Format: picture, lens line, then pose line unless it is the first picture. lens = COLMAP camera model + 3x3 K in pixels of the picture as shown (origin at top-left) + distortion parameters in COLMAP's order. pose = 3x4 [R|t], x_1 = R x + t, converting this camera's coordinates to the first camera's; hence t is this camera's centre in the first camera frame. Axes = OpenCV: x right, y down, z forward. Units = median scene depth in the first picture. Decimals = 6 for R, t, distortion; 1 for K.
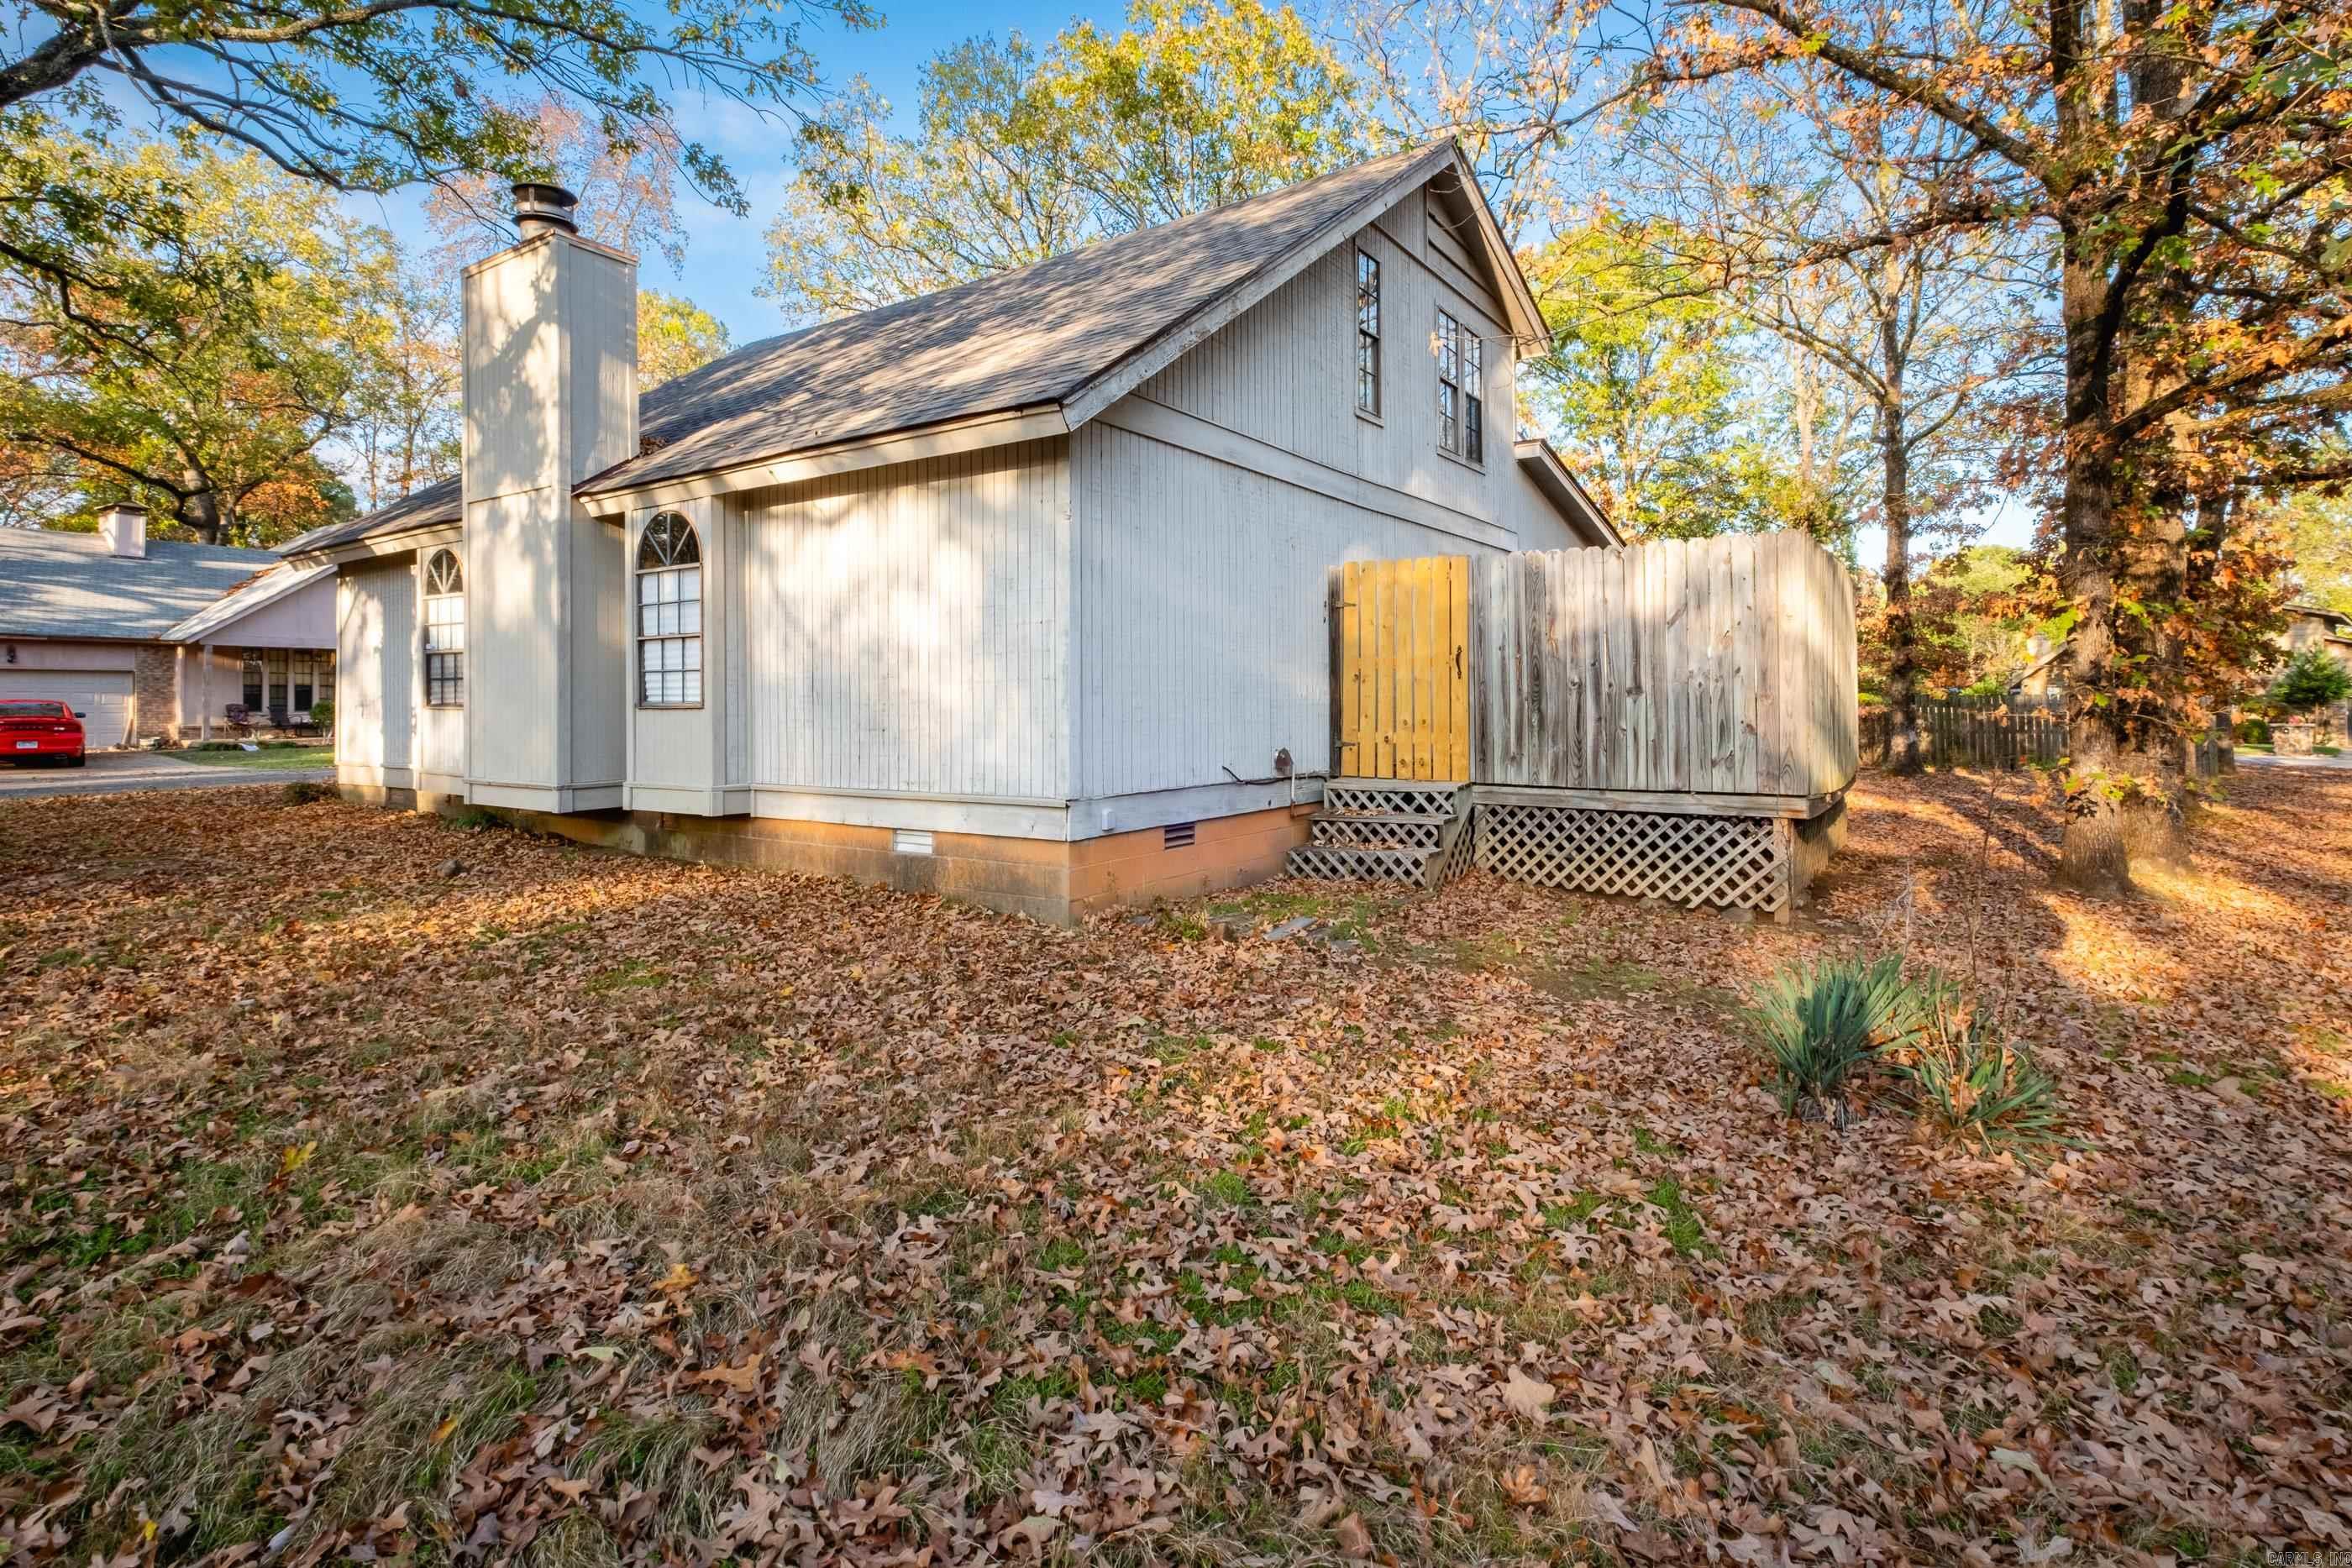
lens RADIAL K [[1061.6, 0, 1177.2], [0, 1061.6, 710.6], [0, 0, 1]] dist [-0.000400, -0.000148]
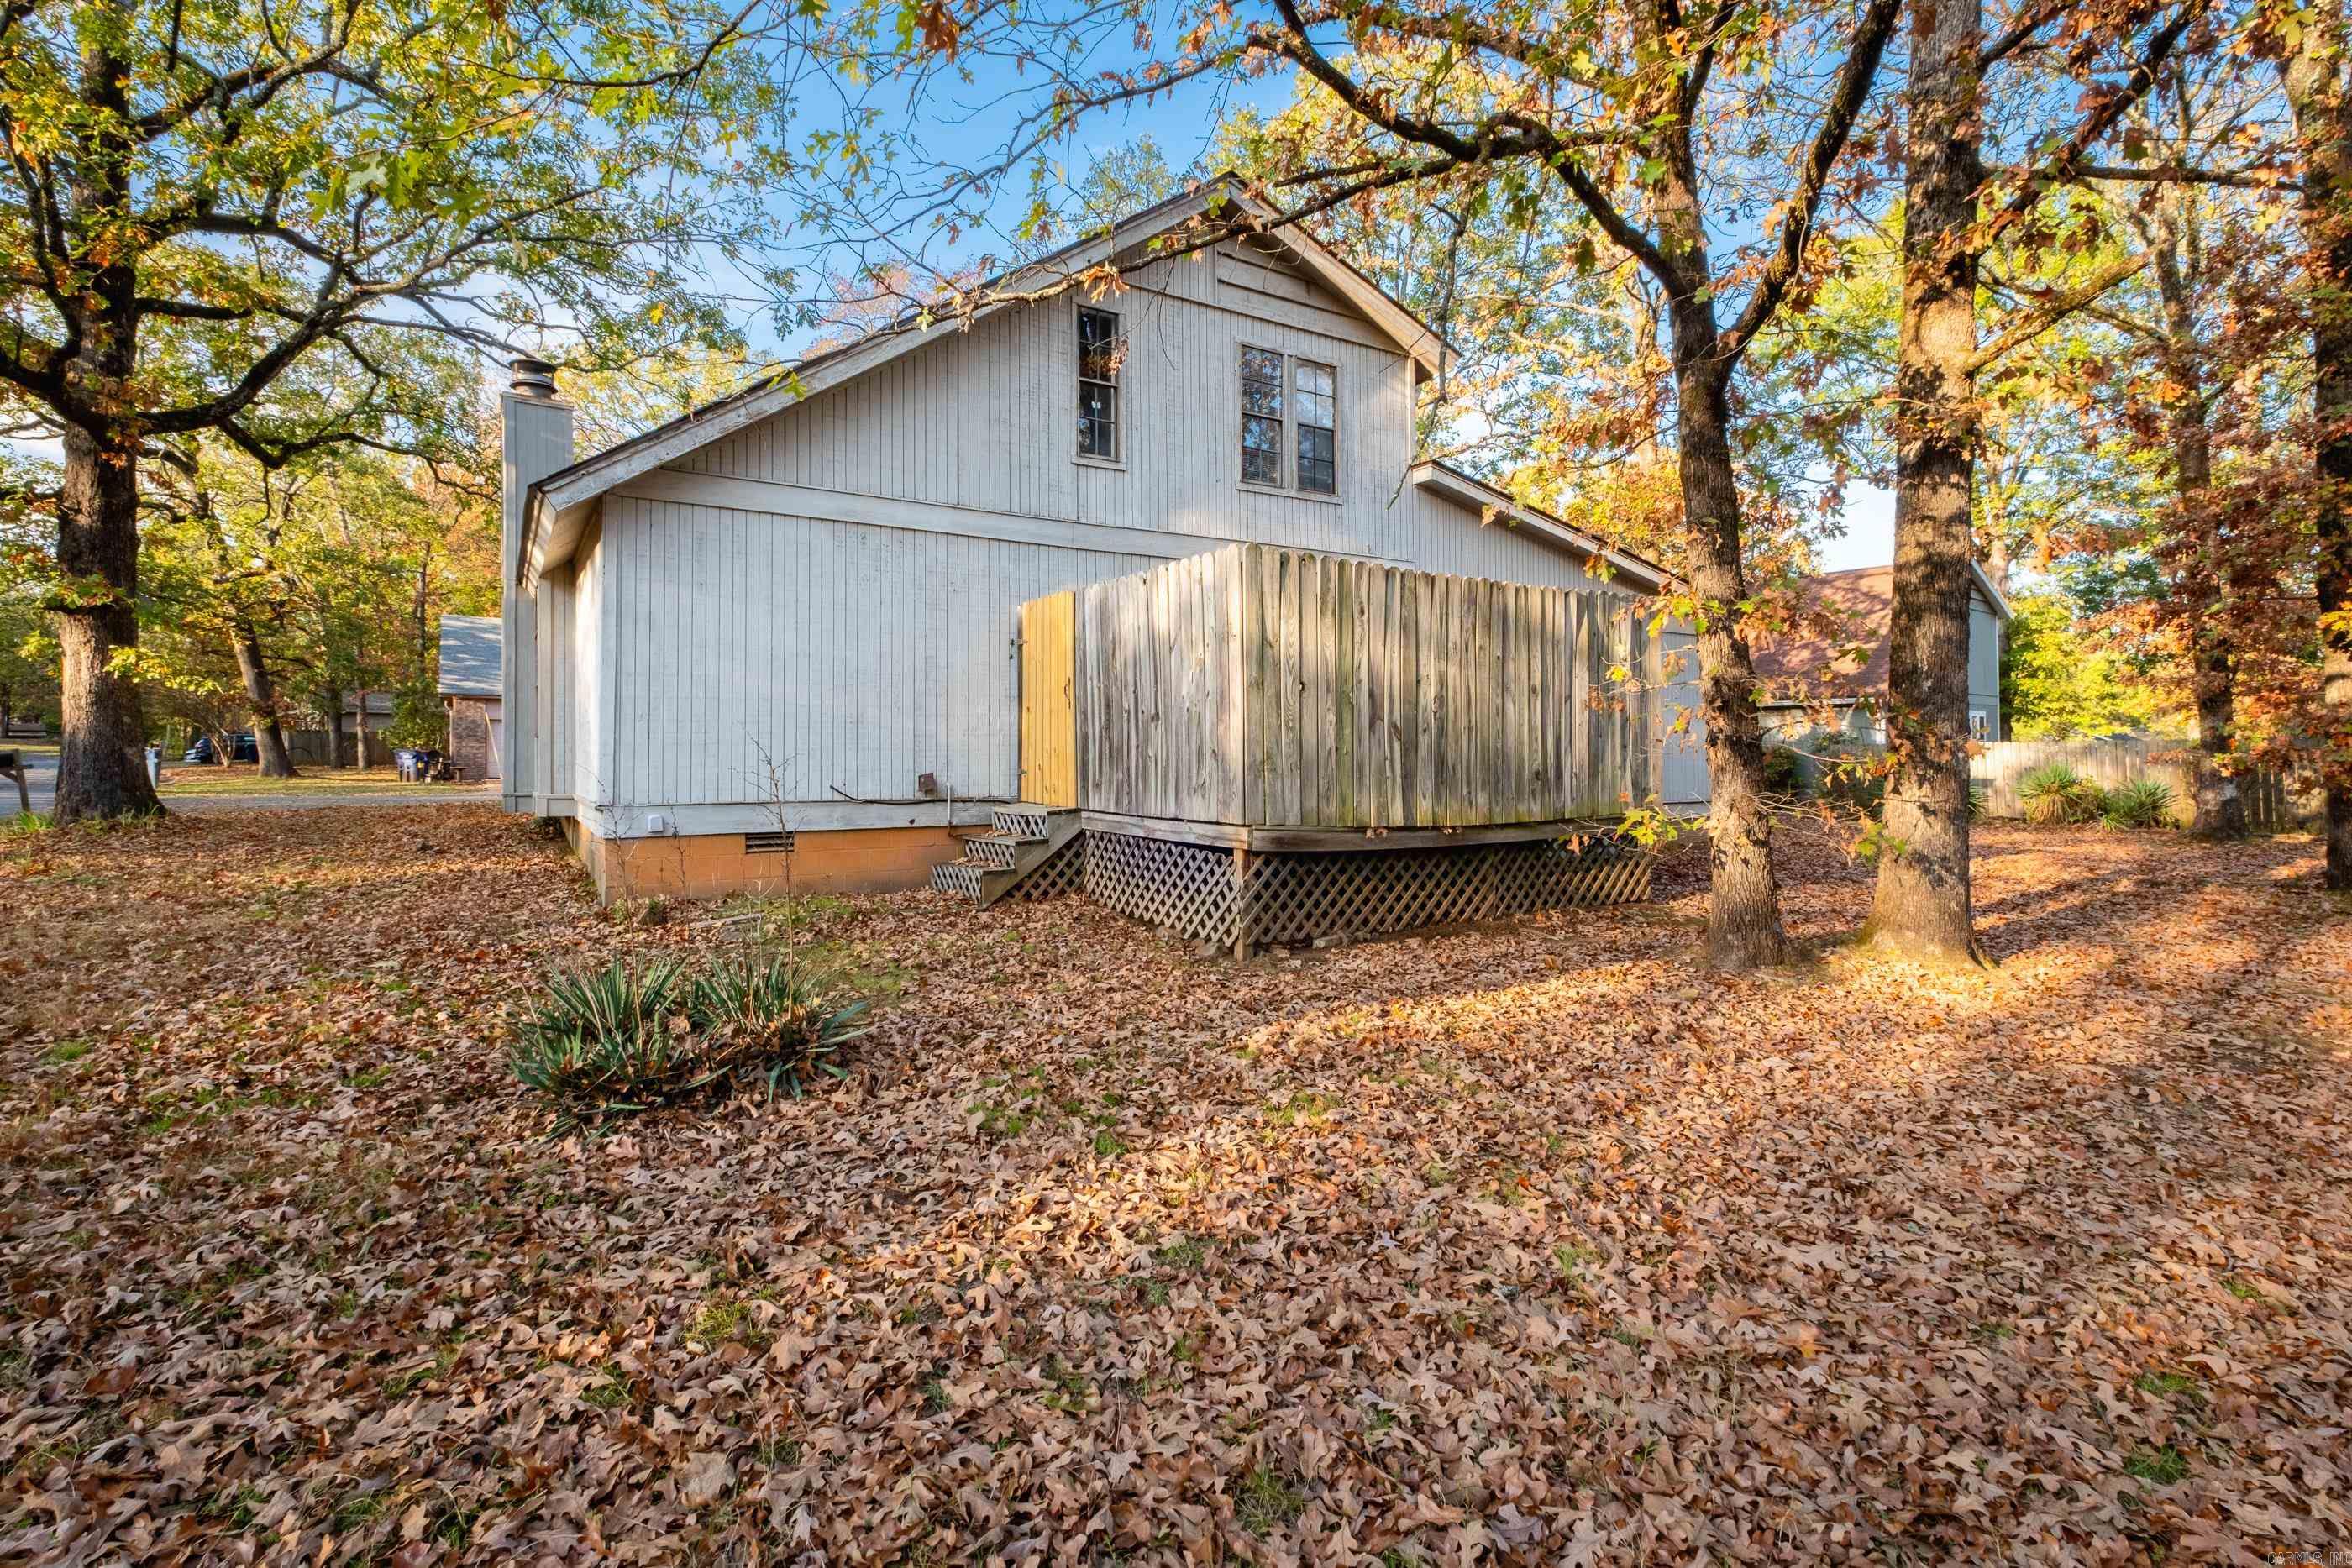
lens RADIAL K [[1014.5, 0, 1181.8], [0, 1014.5, 770.7], [0, 0, 1]] dist [0.001578, -0.000259]
pose [[0.923216, 0.010373, -0.384141, 0.840395], [-0.007229, 0.999928, 0.009627, 0.023117], [0.384213, -0.006111, 0.923224, 0.134123]]
